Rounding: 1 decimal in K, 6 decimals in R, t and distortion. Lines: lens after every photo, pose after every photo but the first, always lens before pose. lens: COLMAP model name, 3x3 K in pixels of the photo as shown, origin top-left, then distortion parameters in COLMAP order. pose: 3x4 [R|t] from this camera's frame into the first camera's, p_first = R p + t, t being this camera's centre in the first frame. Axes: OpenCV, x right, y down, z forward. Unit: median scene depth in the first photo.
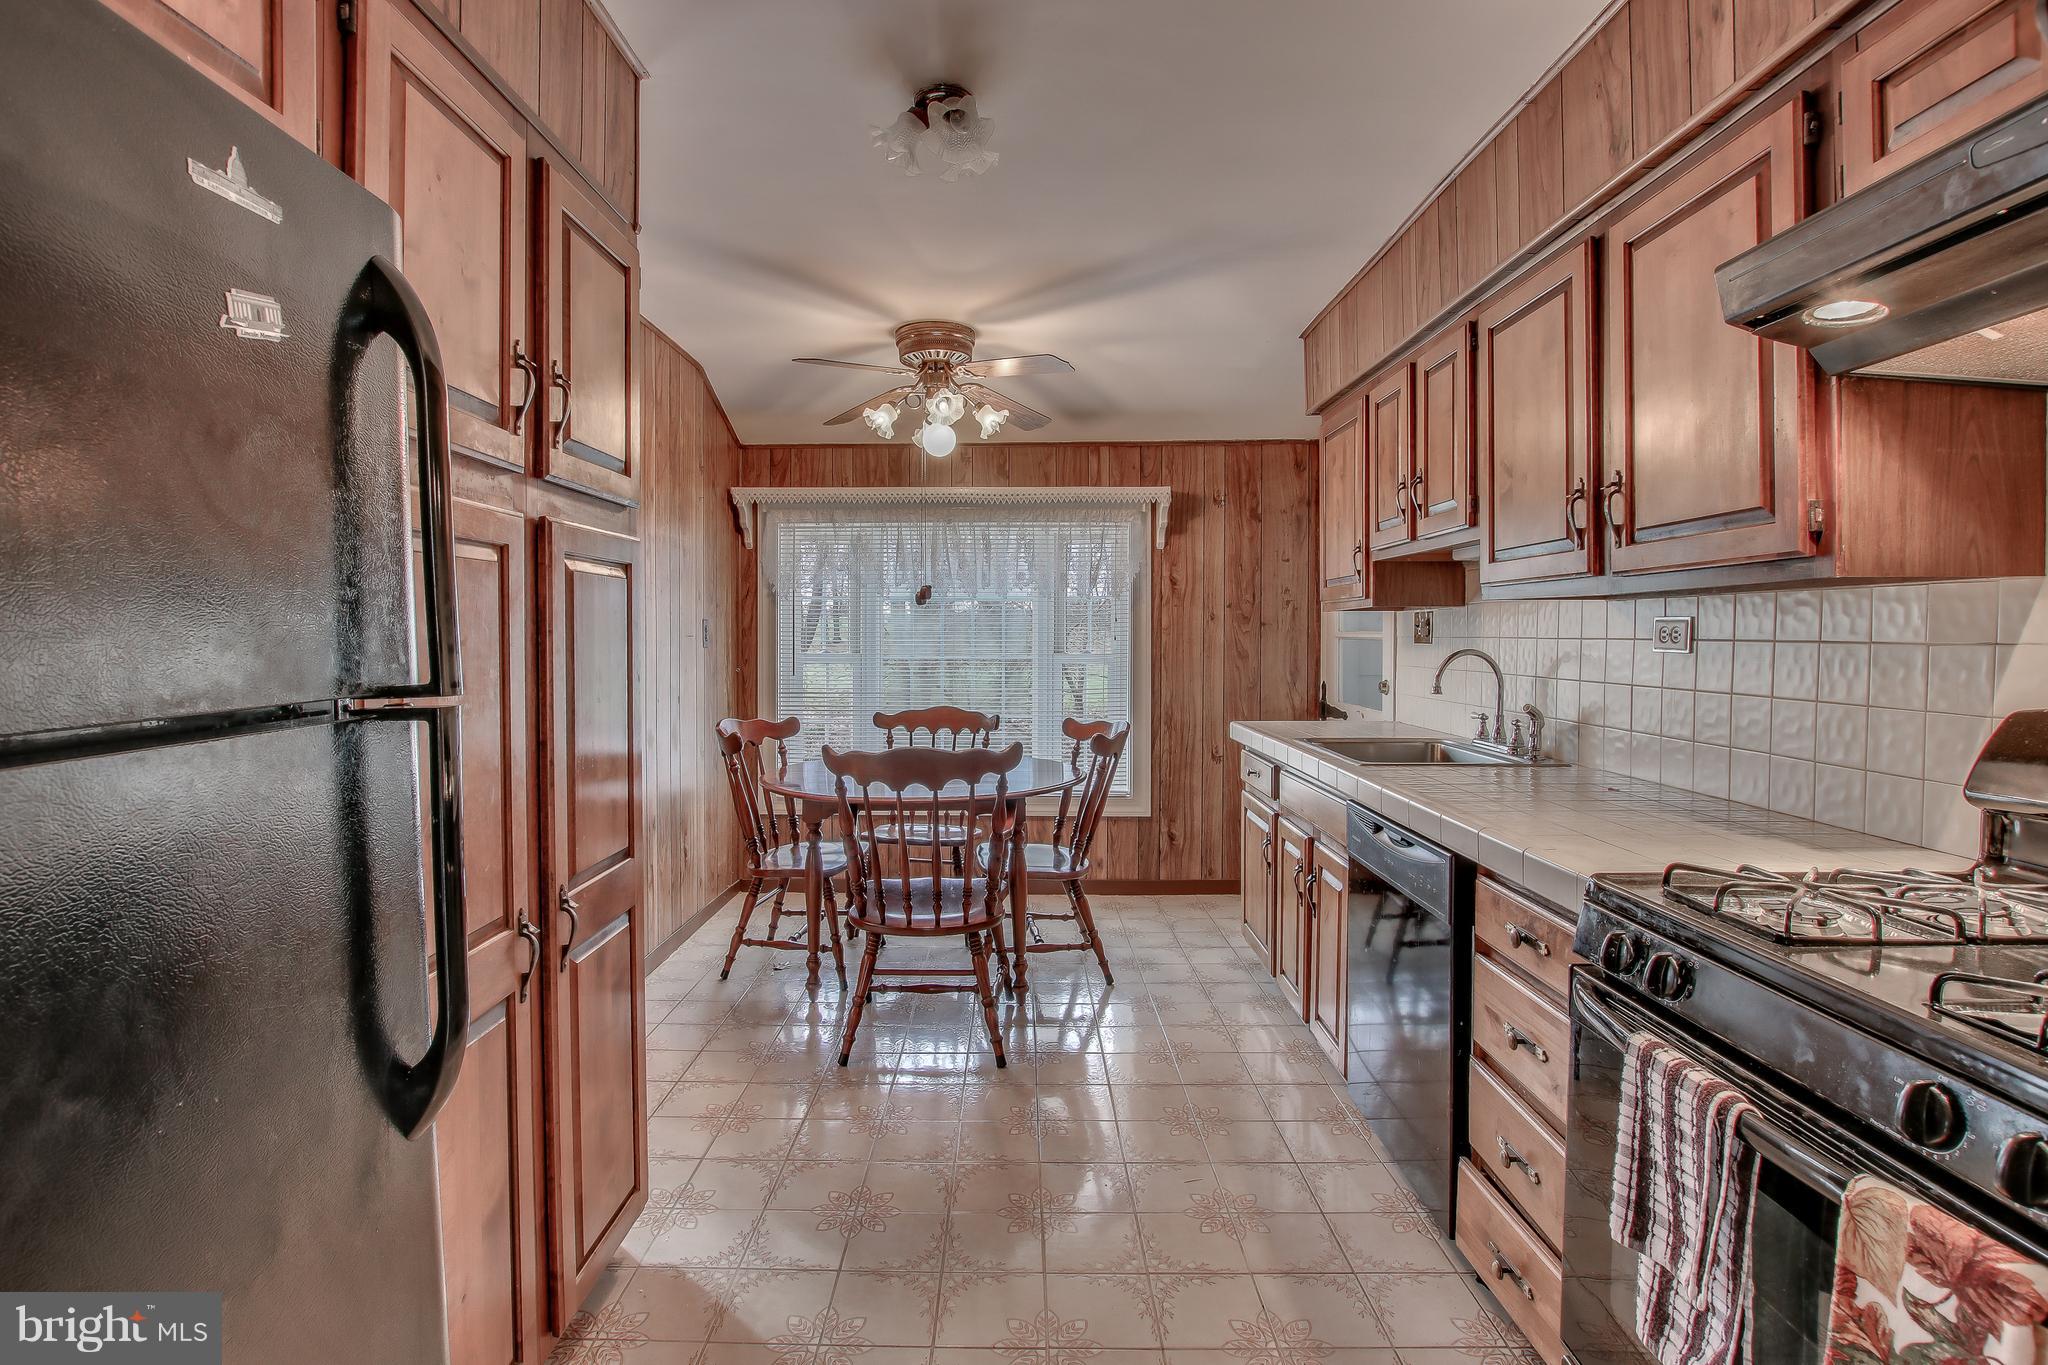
lens RADIAL K [[969.3, 0, 1019.3], [0, 969.3, 633.9], [0, 0, 1]] dist [-0.016577, 0.000406]
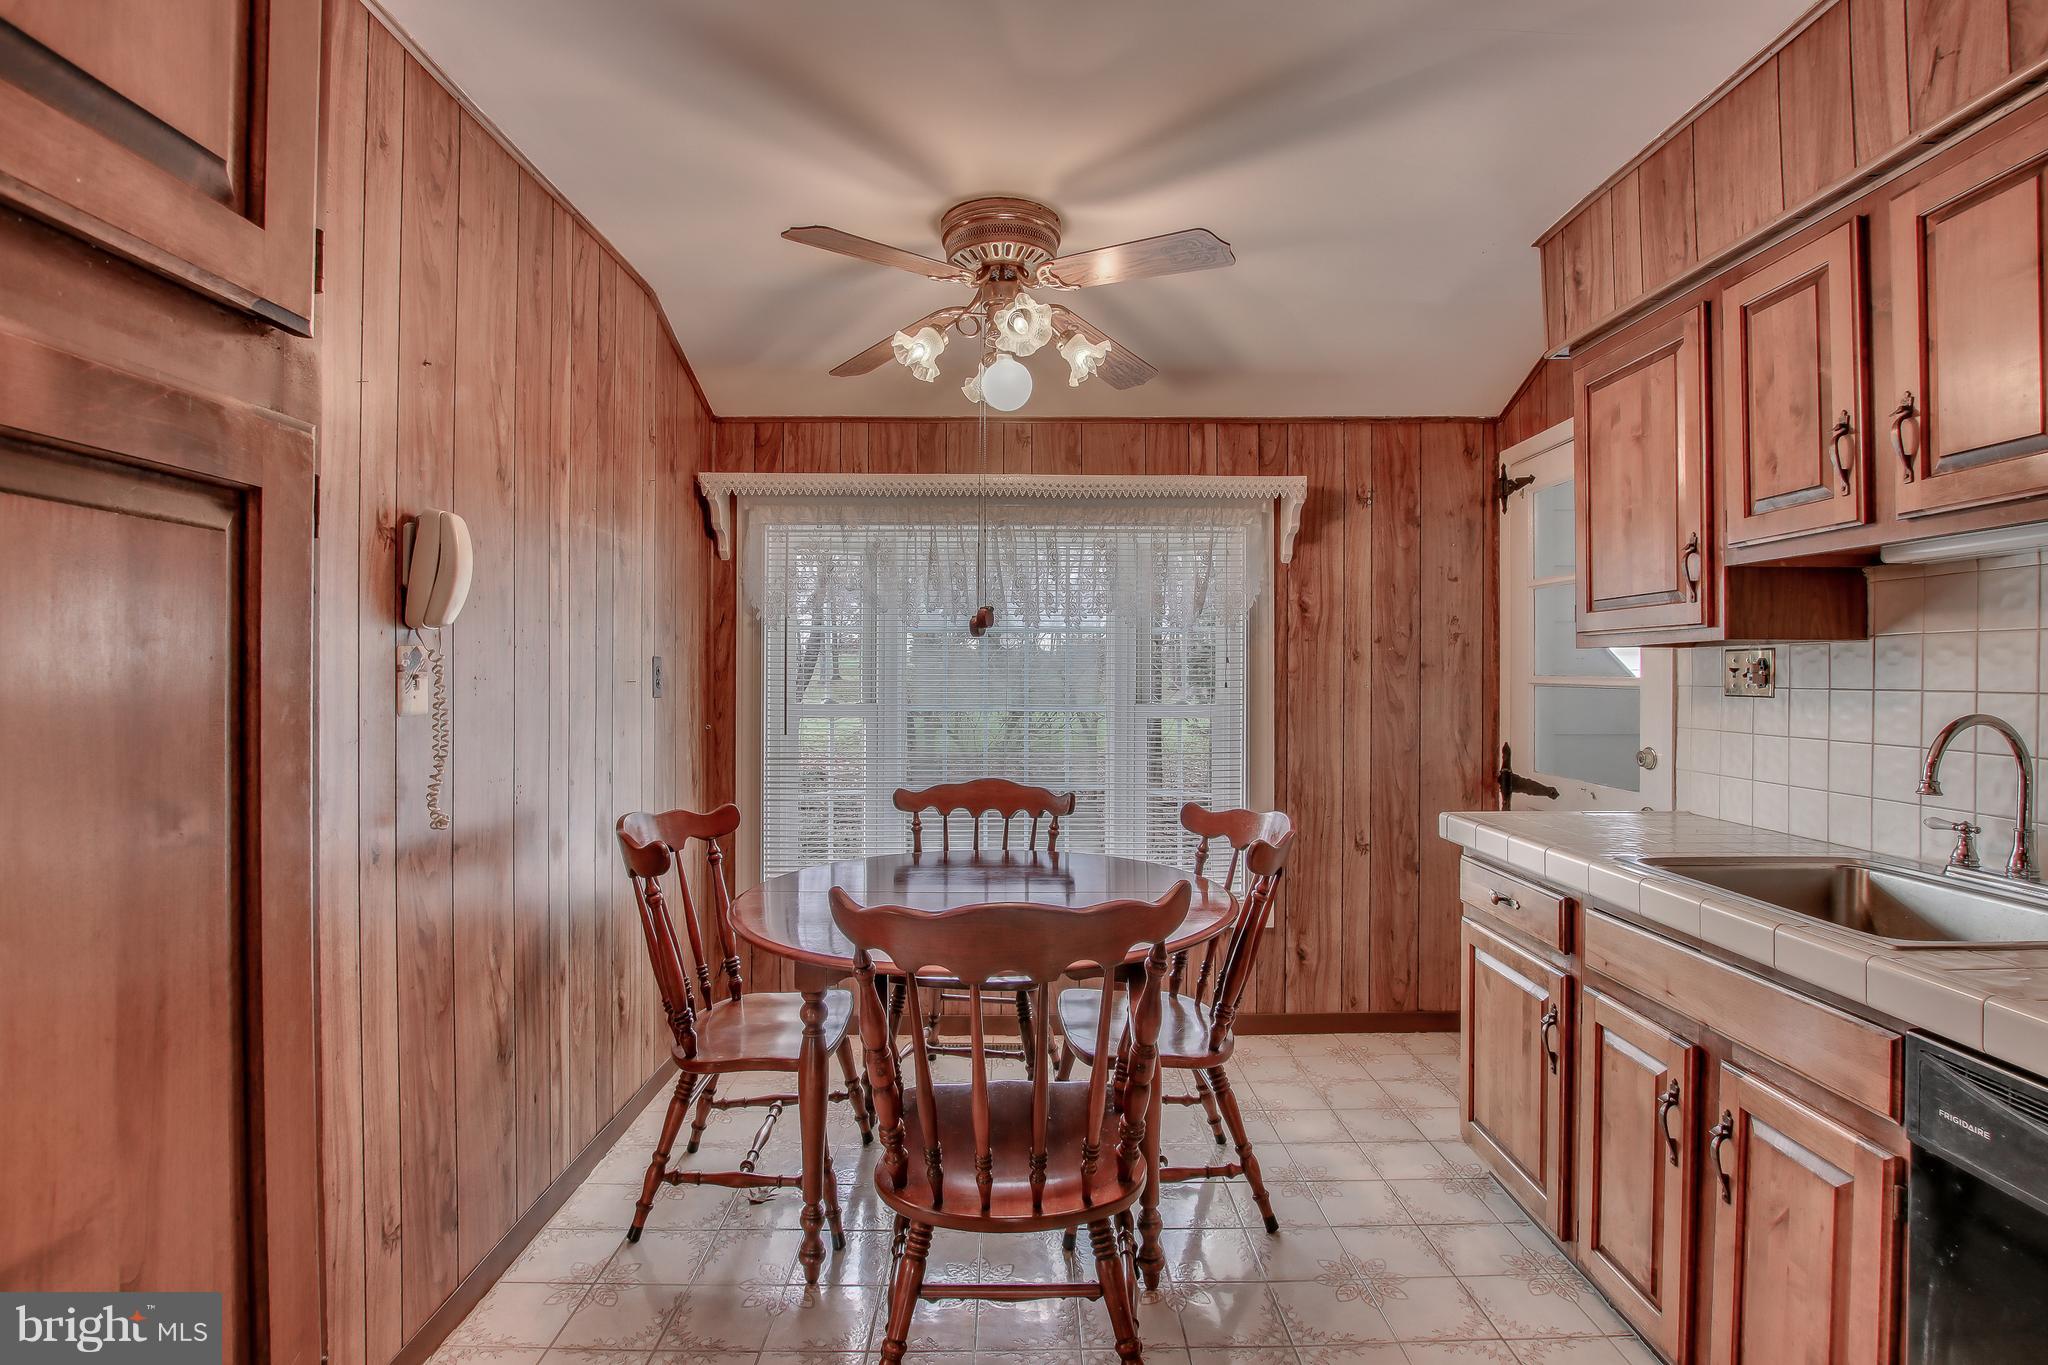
lens RADIAL K [[949.9, 0, 1028.5], [0, 949.9, 662.7], [0, 0, 1]] dist [-0.016291, -0.000050]
pose [[0.999894, 0.002625, 0.014352, -0.061981], [-0.002497, 0.999957, -0.008962, -0.005001], [-0.014375, 0.008925, 0.999857, 0.288490]]
